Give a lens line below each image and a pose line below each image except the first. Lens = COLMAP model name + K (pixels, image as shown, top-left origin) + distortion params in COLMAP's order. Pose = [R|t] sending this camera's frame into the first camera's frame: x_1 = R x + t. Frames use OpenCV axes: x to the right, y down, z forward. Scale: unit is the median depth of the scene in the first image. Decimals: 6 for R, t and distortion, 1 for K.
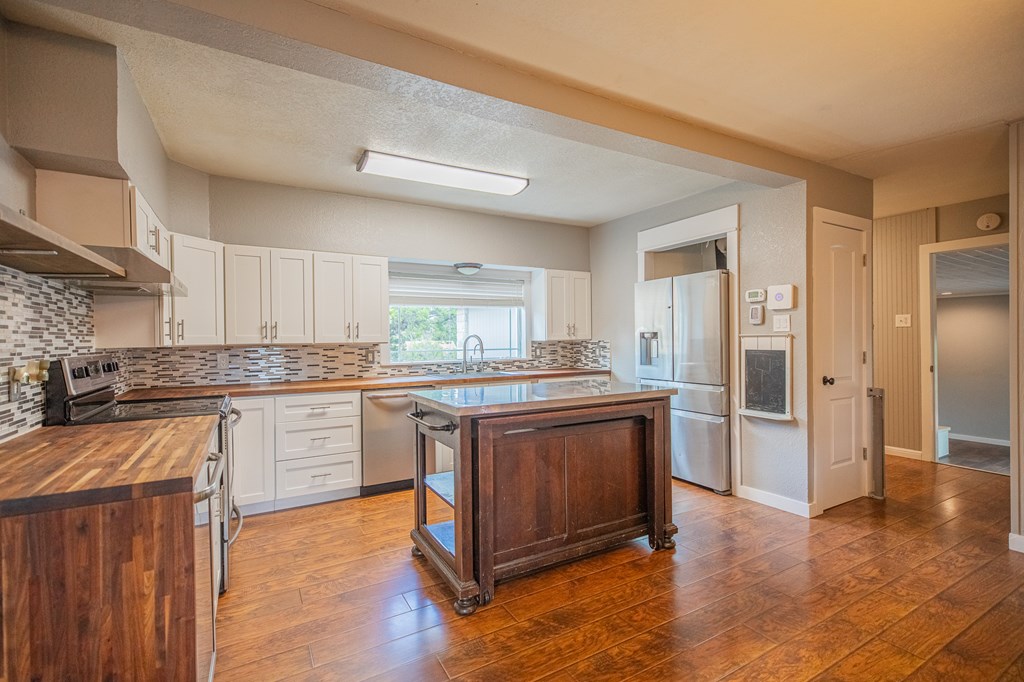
lens RADIAL K [[461.4, 0, 507.8], [0, 461.4, 341.0], [0, 0, 1]] dist [0.007041, -0.000477]
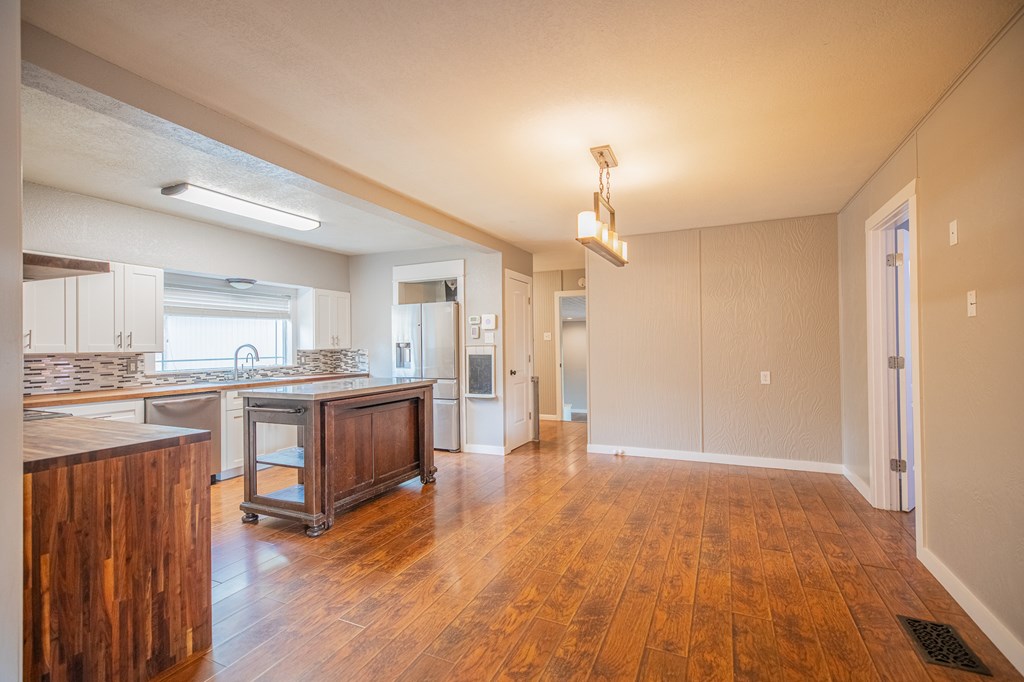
lens RADIAL K [[461.4, 0, 513.5], [0, 461.4, 343.2], [0, 0, 1]] dist [0.007041, -0.000477]
pose [[0.809949, 0.003757, 0.586488, -0.276601], [0.005857, 0.999878, -0.014494, 0.004394], [-0.586471, 0.015175, 0.809828, -0.342948]]
